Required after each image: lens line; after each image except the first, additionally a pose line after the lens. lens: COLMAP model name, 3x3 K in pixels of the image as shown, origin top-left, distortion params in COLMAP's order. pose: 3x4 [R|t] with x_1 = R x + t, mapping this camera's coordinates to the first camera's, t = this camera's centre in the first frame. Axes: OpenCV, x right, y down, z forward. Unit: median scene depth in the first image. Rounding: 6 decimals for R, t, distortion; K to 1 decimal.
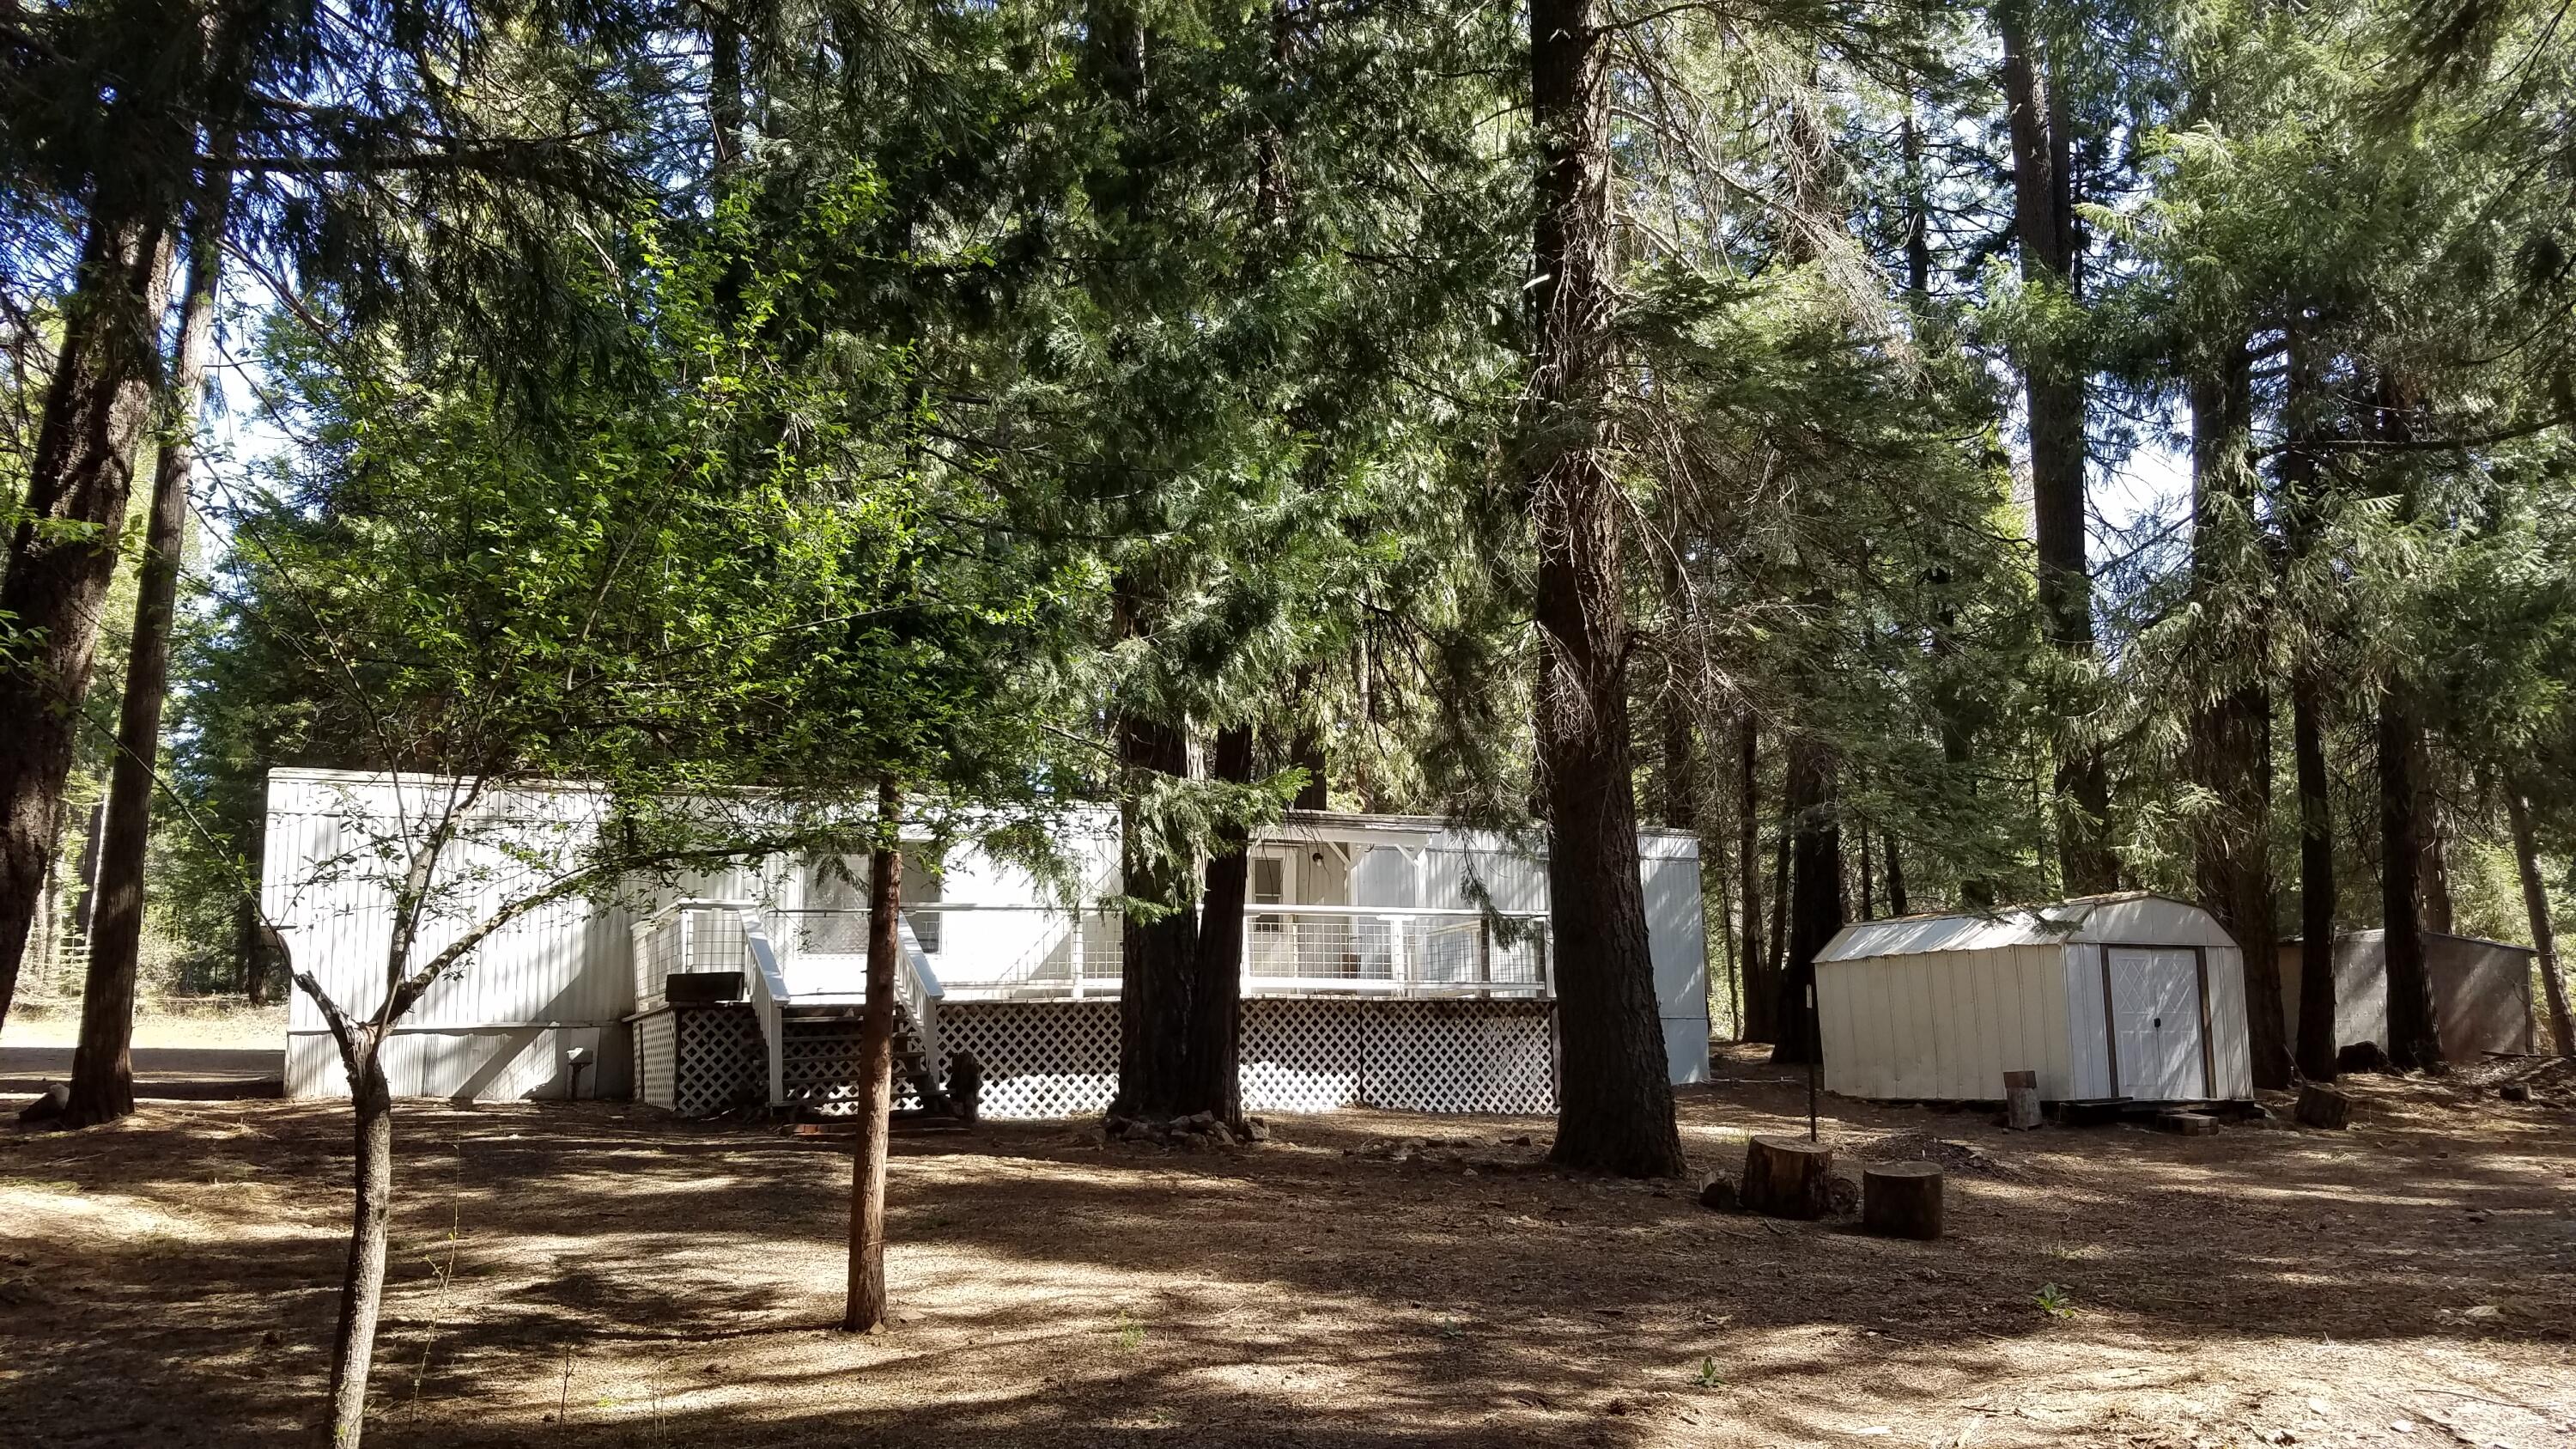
lens RADIAL K [[1941.0, 0, 1282.3], [0, 1941.0, 720.6], [0, 0, 1]] dist [0.095735, 0.001148]
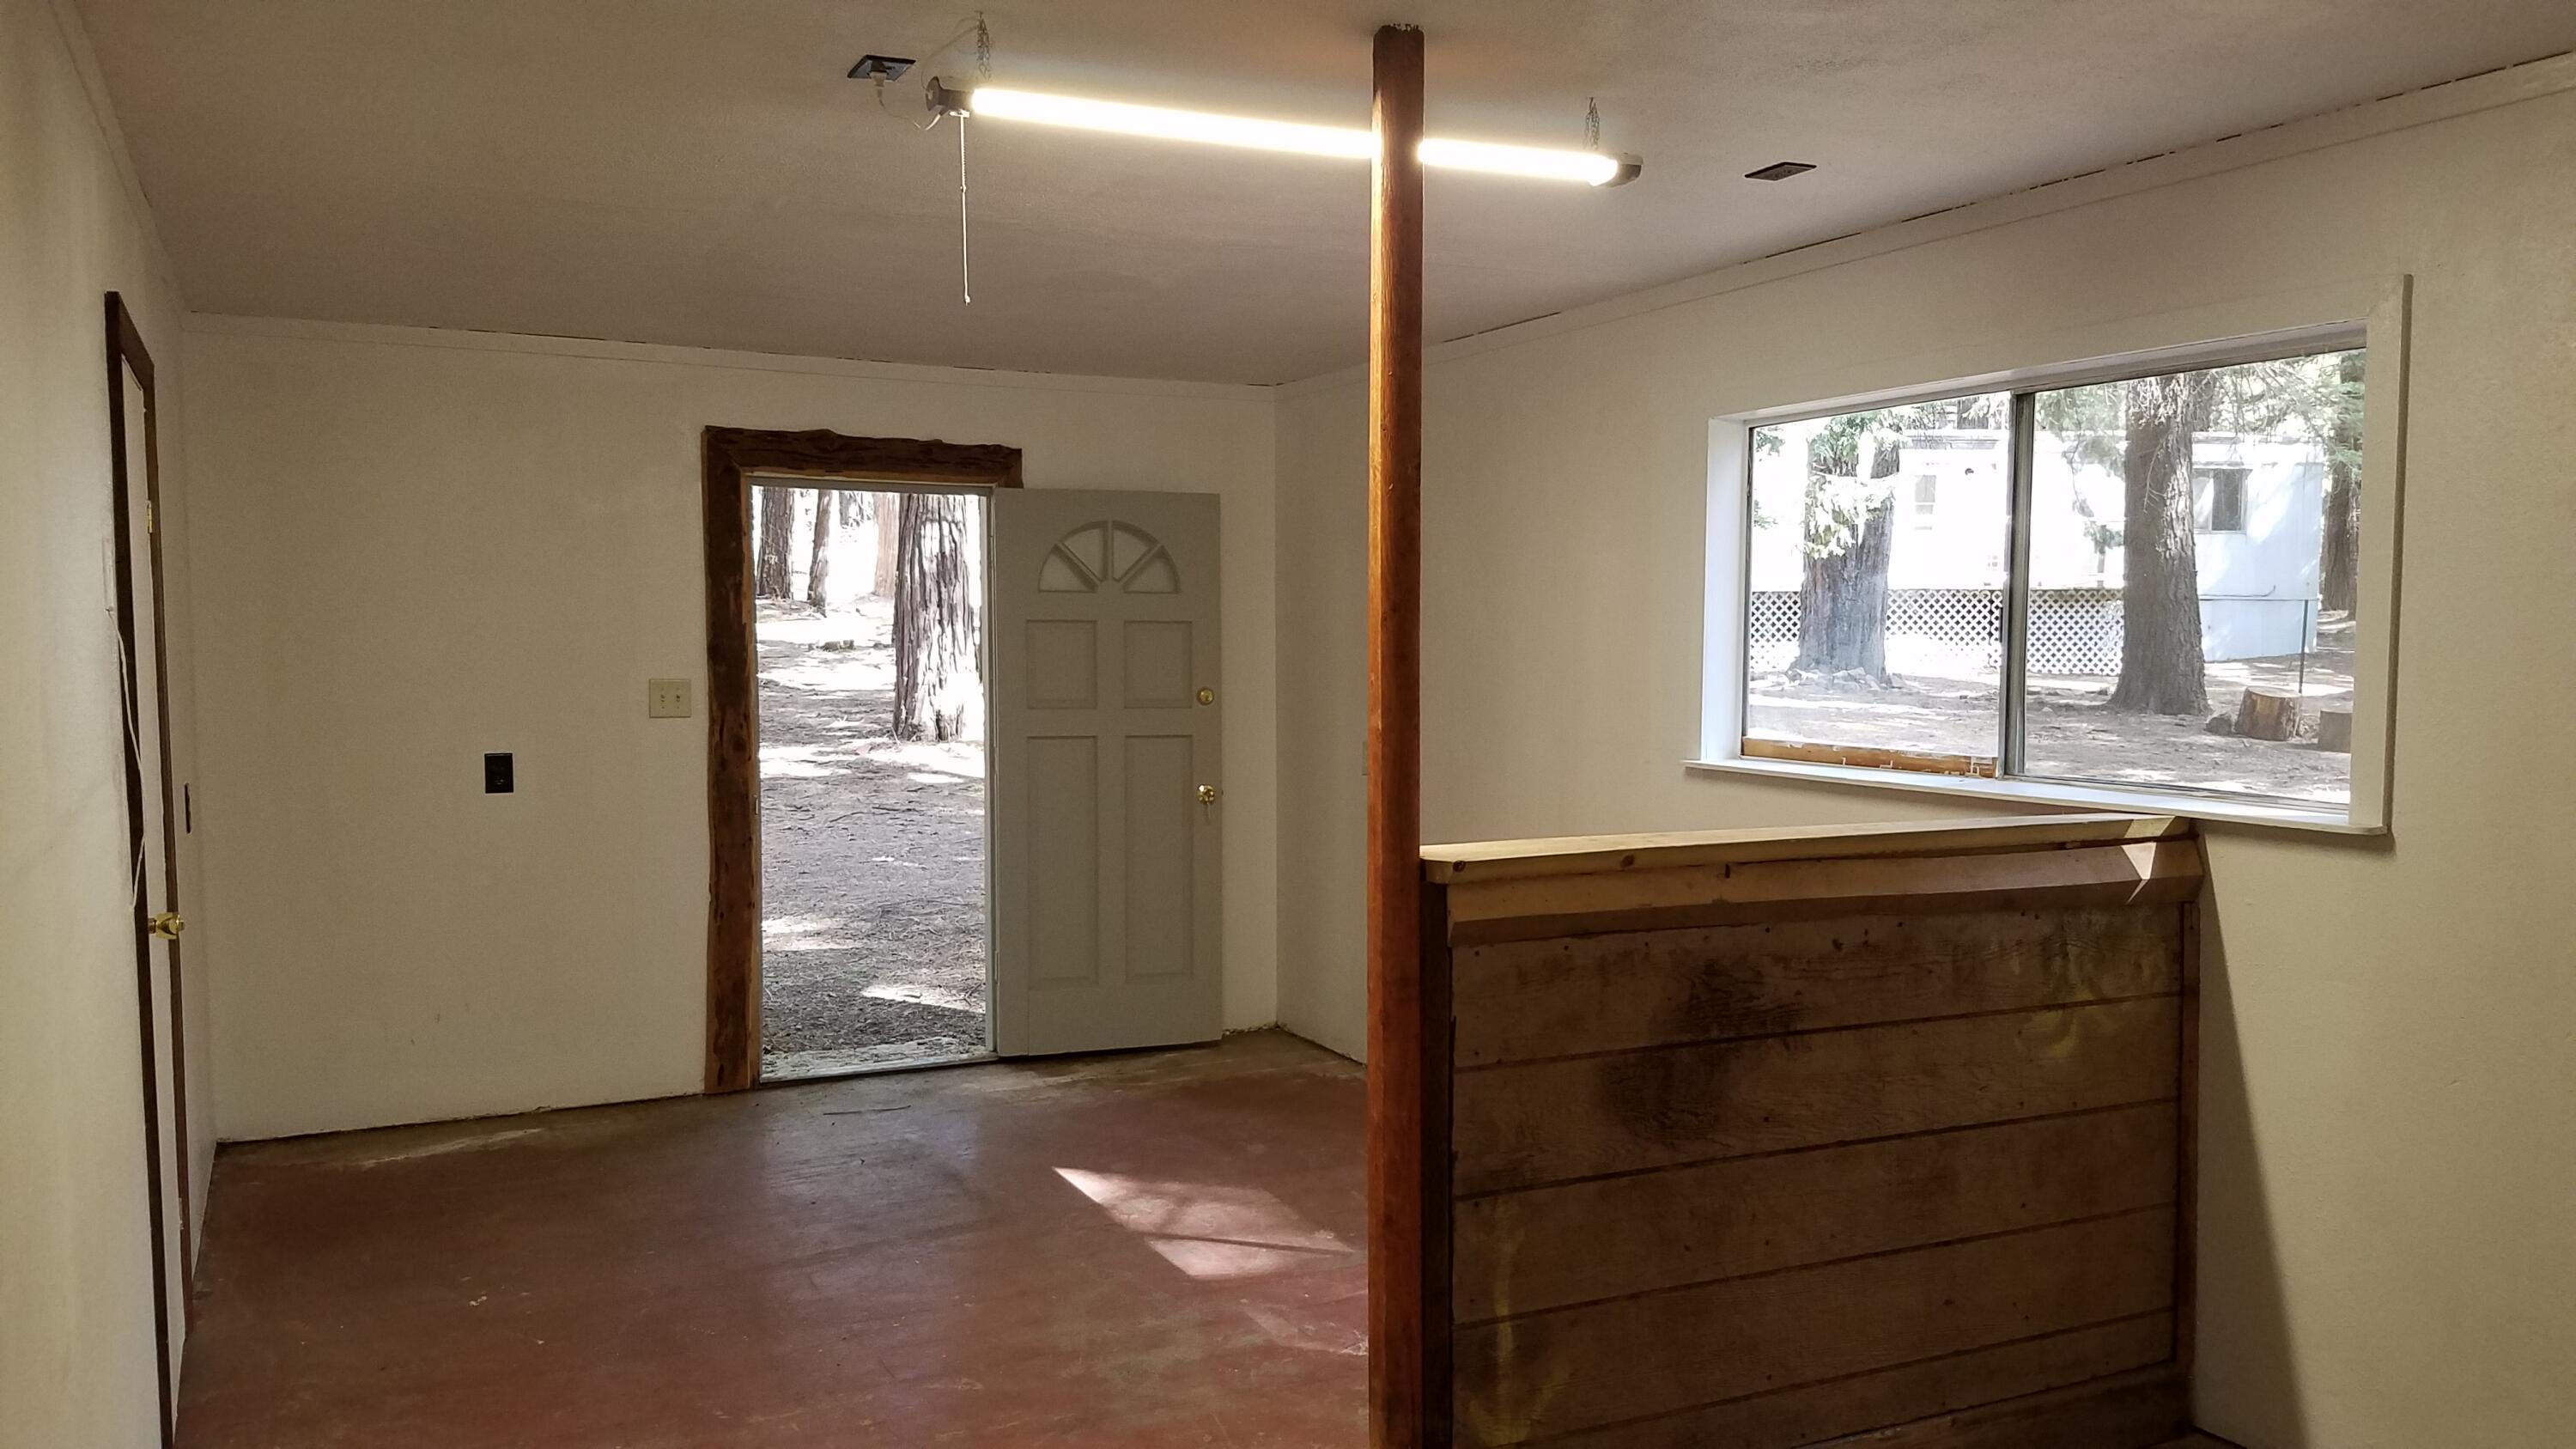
lens RADIAL K [[1941.0, 0, 1275.1], [0, 1941.0, 731.7], [0, 0, 1]] dist [0.095735, 0.001148]
pose [[0.942133, 0.024981, -0.334307, 0.034992], [0.051094, 0.974870, 0.216838, -0.086035], [0.331322, -0.221371, 0.917181, -0.457383]]
